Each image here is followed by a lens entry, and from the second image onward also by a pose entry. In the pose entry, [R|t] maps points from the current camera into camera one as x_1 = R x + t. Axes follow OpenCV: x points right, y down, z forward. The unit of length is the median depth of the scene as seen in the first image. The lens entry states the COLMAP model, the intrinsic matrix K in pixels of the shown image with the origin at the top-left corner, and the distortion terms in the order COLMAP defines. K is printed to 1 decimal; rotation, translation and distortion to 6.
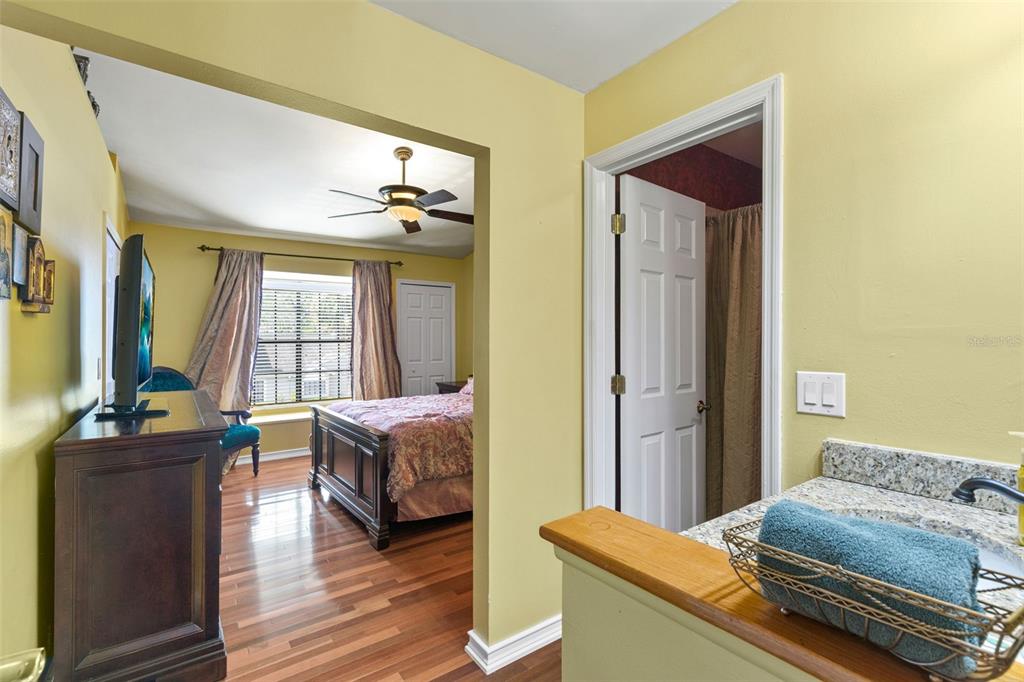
lens RADIAL K [[463.3, 0, 514.8], [0, 463.3, 339.5], [0, 0, 1]] dist [0.003267, -0.000391]
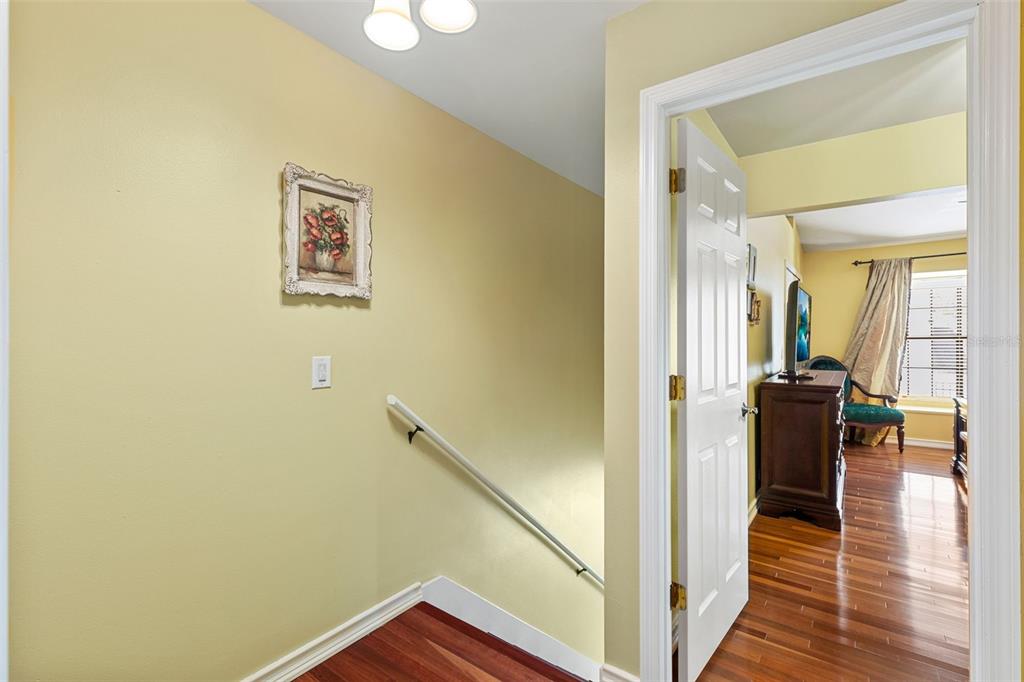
lens RADIAL K [[463.3, 0, 513.8], [0, 463.3, 339.6], [0, 0, 1]] dist [0.003267, -0.000391]
pose [[0.293798, 0.004674, -0.955856, 0.263692], [0.003930, 0.999974, 0.006098, -0.001017], [0.955860, -0.005549, 0.293771, -0.262604]]
